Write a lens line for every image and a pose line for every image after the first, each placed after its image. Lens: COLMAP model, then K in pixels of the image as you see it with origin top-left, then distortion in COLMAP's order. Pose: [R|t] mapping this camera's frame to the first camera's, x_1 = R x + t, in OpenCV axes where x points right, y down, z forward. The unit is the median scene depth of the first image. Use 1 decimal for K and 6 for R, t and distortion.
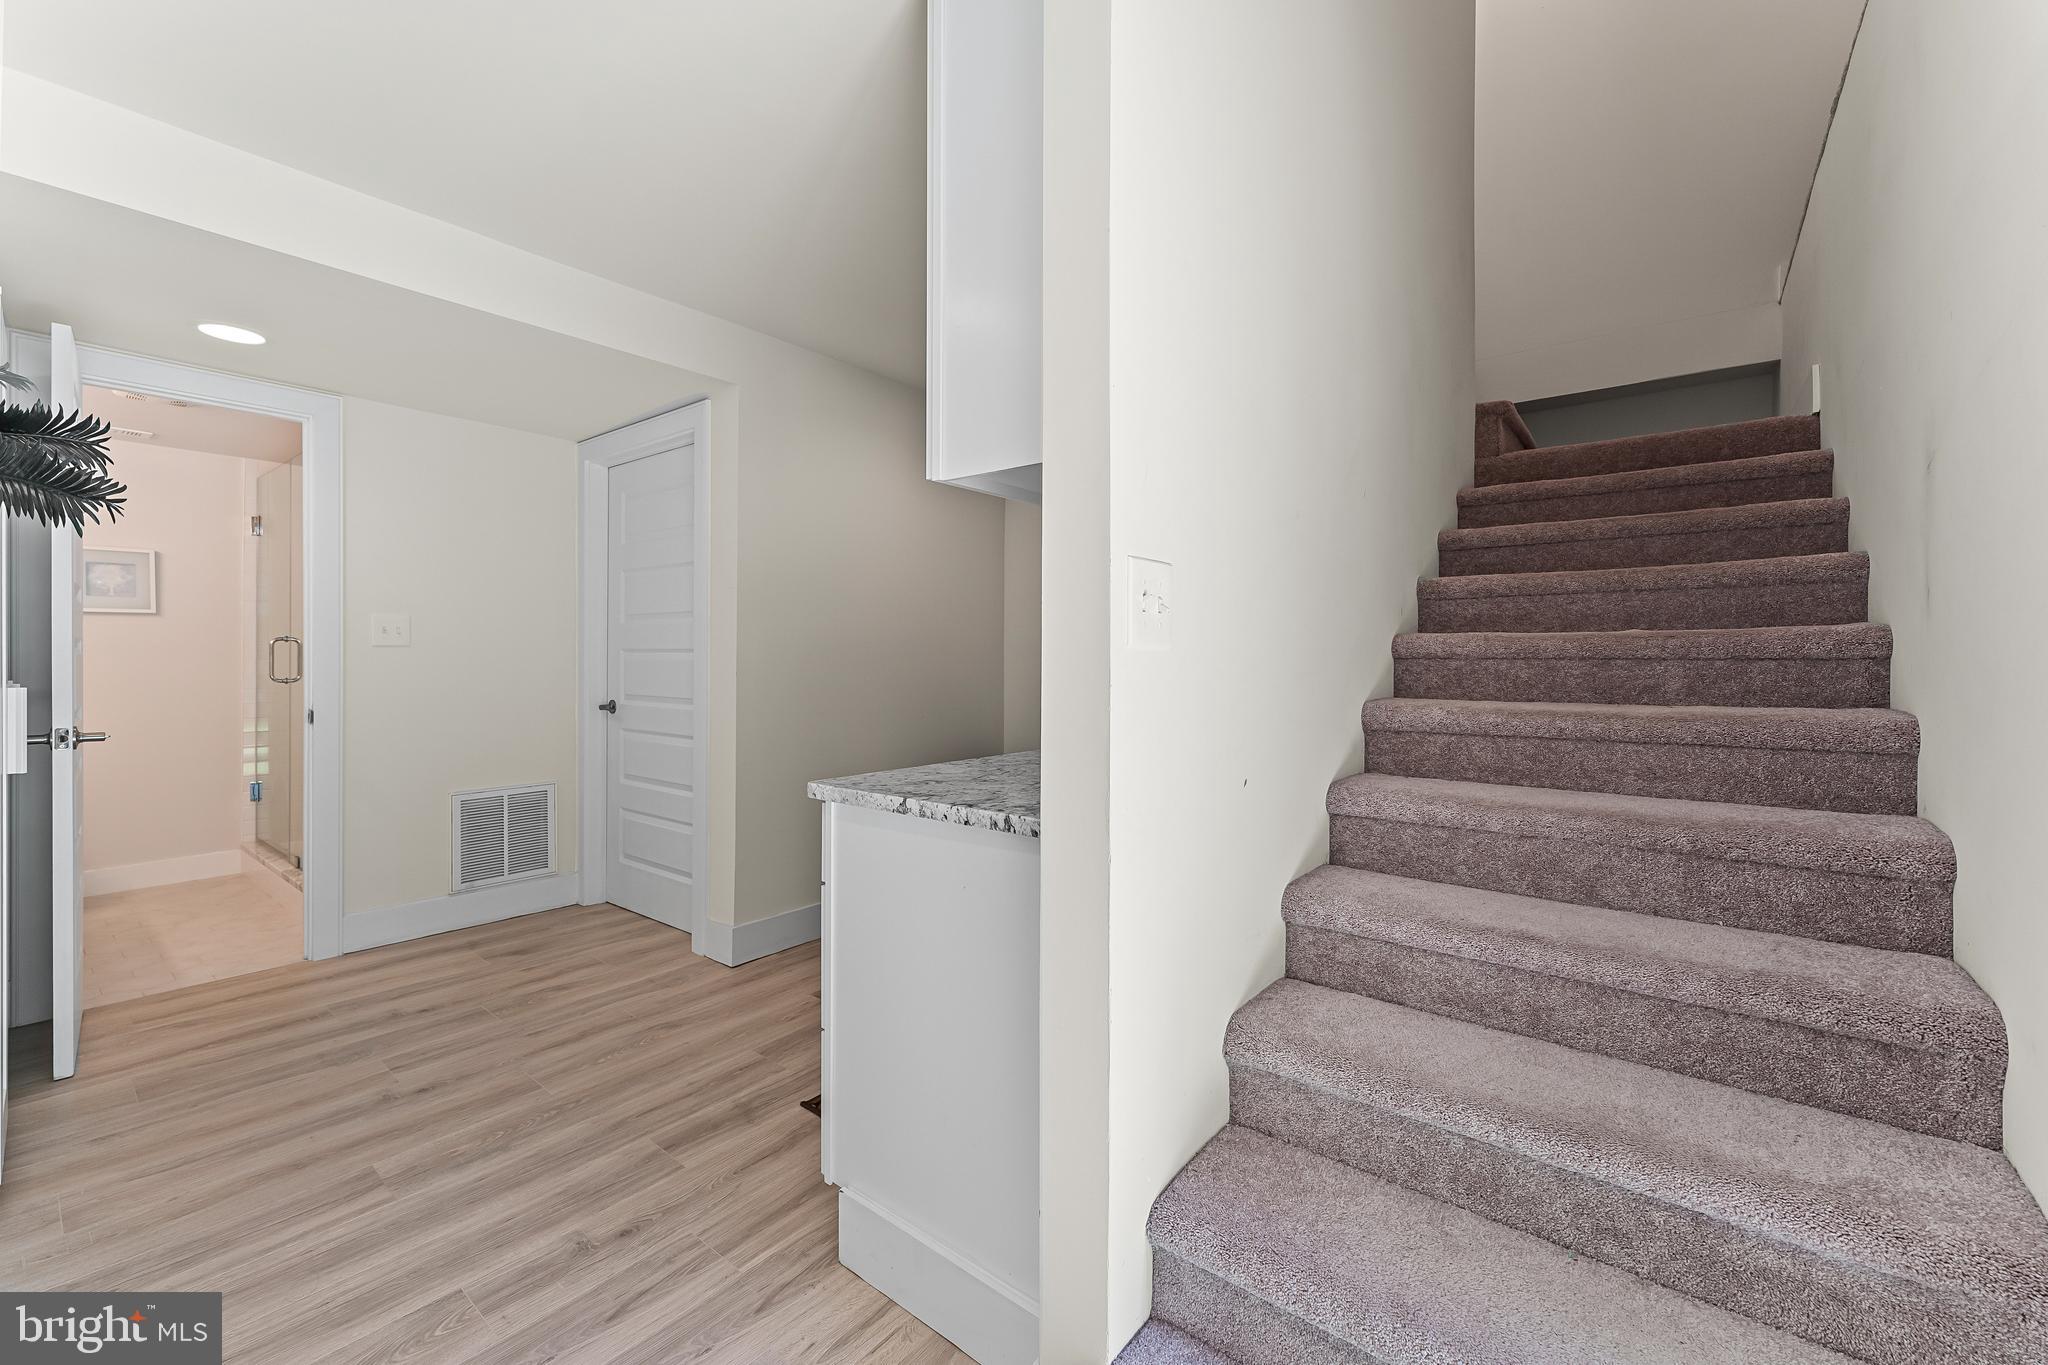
lens RADIAL K [[830.7, 0, 1027.5], [0, 830.7, 666.1], [0, 0, 1]] dist [-0.003777, 0.001140]
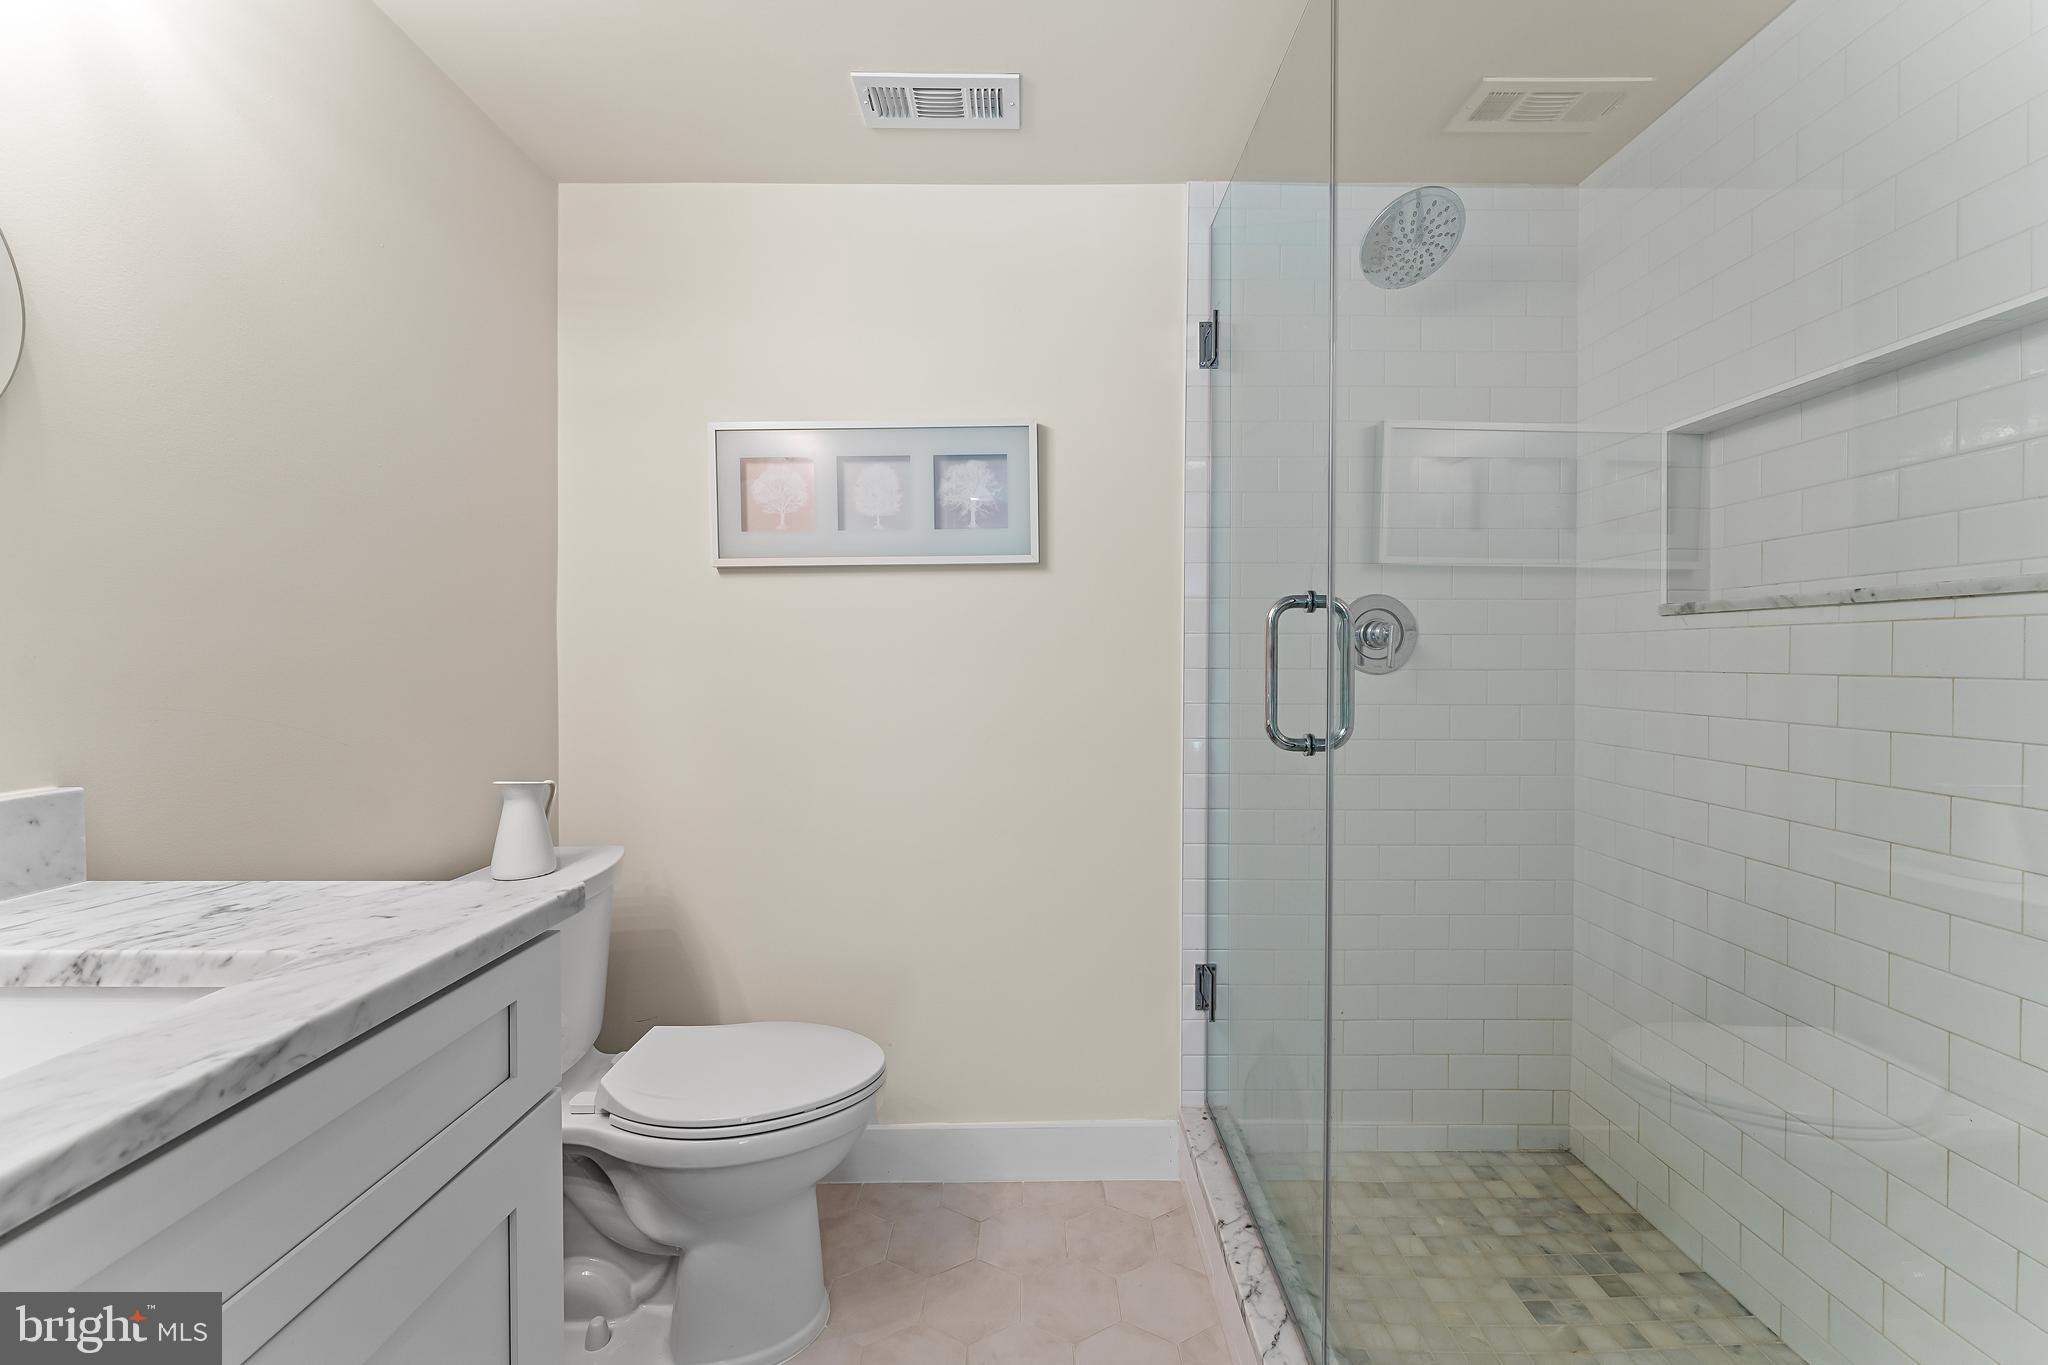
lens RADIAL K [[830.7, 0, 1038.6], [0, 830.7, 659.7], [0, 0, 1]] dist [-0.003777, 0.001140]
pose [[0.625058, -0.003526, -0.780570, -0.712835], [-0.005909, 0.999940, -0.009249, -0.008353], [0.780556, 0.010394, 0.624999, 0.729472]]
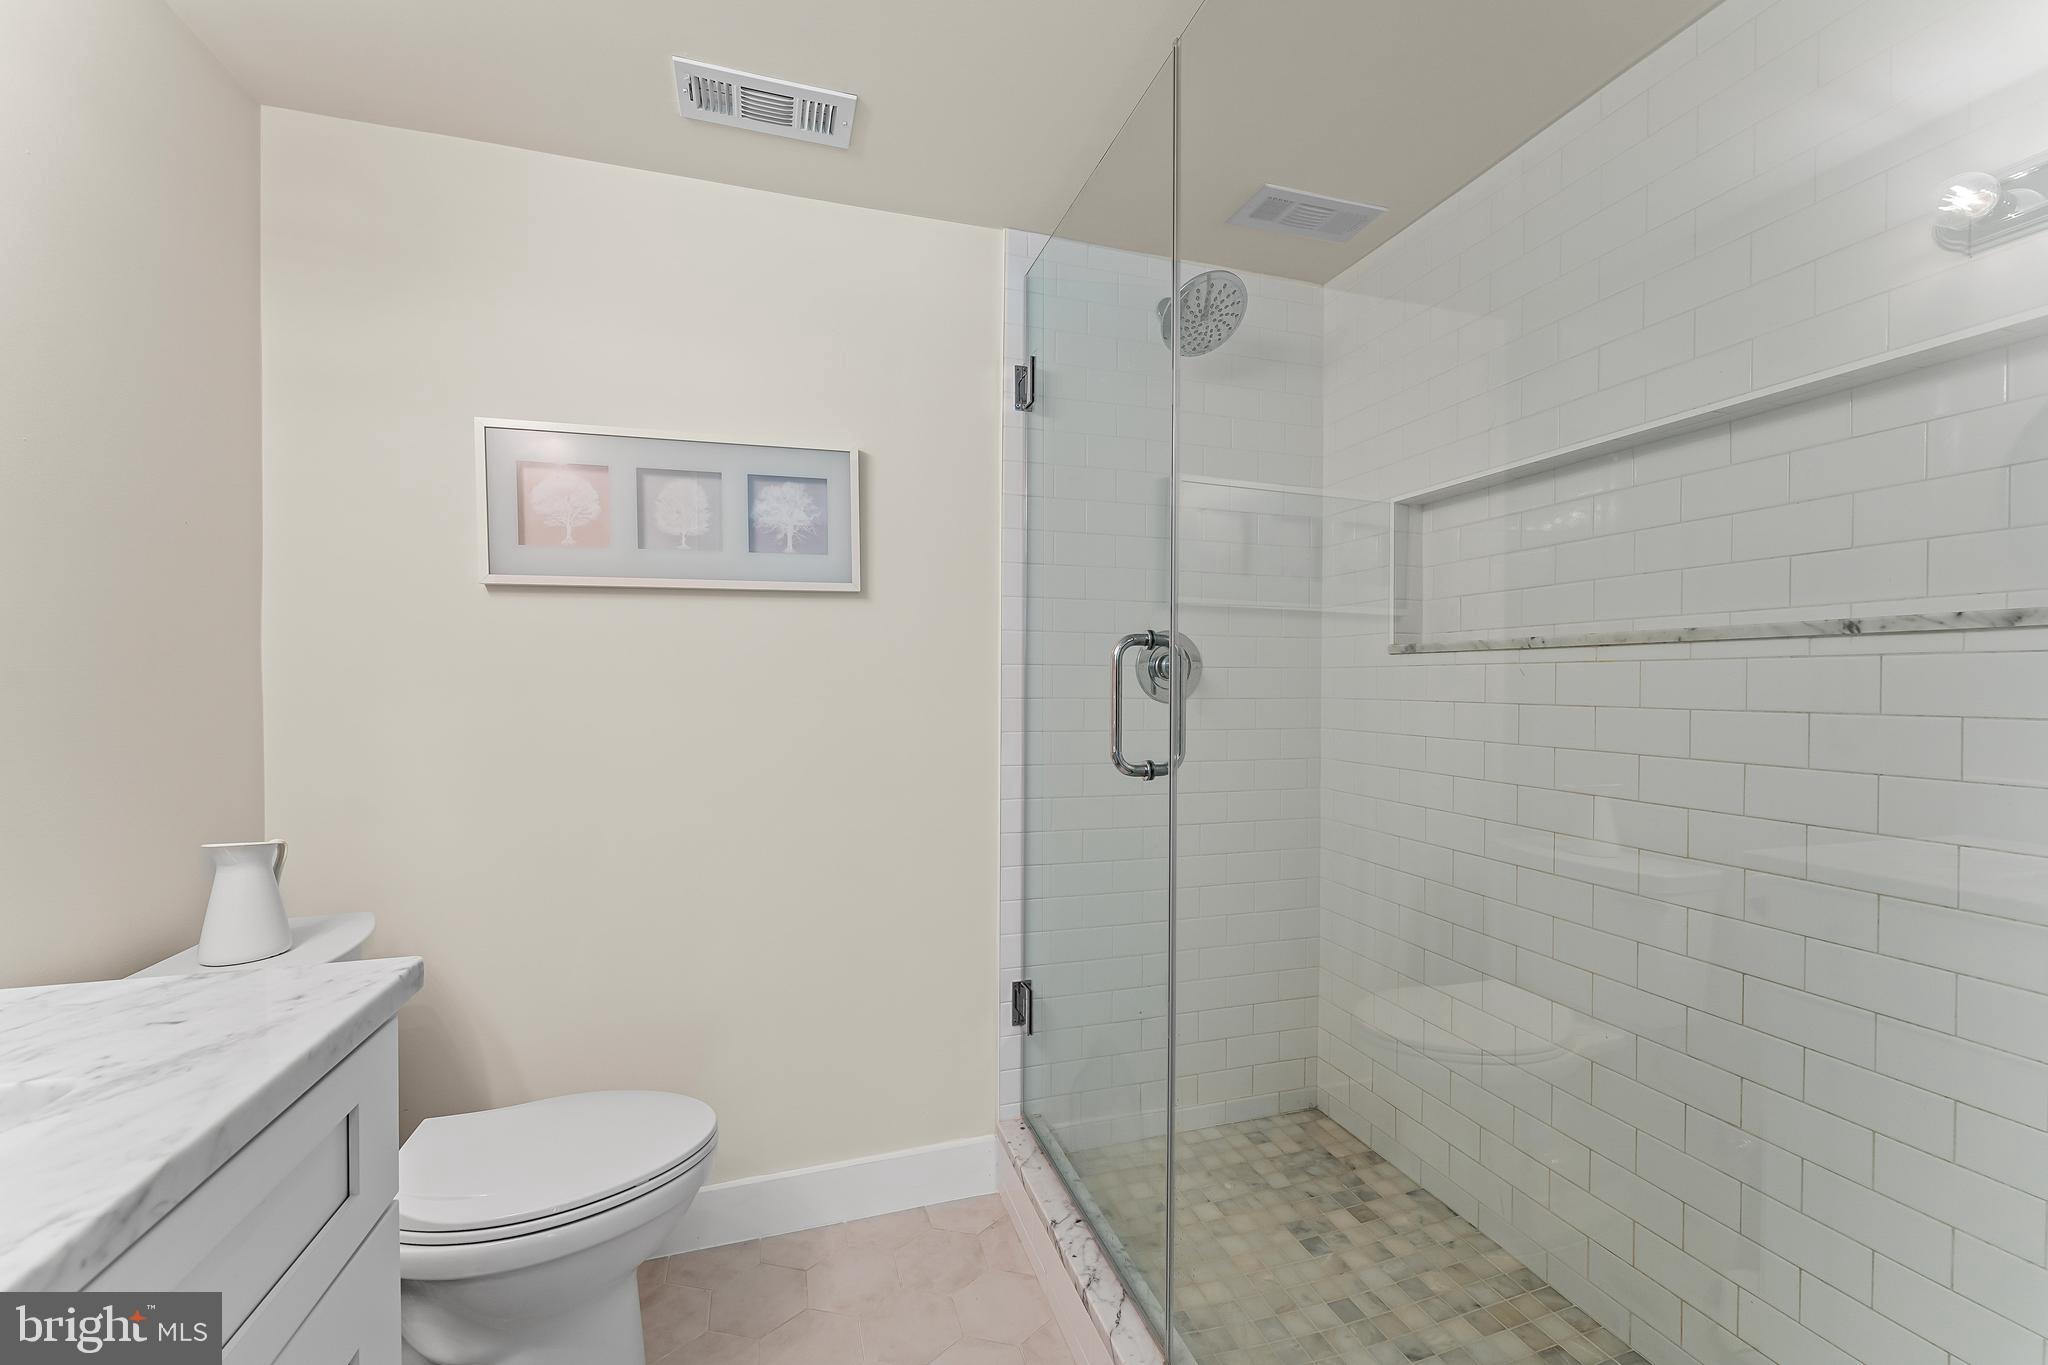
lens RADIAL K [[830.7, 0, 1037.4], [0, 830.7, 686.0], [0, 0, 1]] dist [-0.003777, 0.001140]
pose [[0.828735, -0.000924, -0.559640, -0.736919], [-0.004906, 0.999948, -0.008917, -0.011124], [0.559619, 0.010136, 0.828688, 0.696703]]
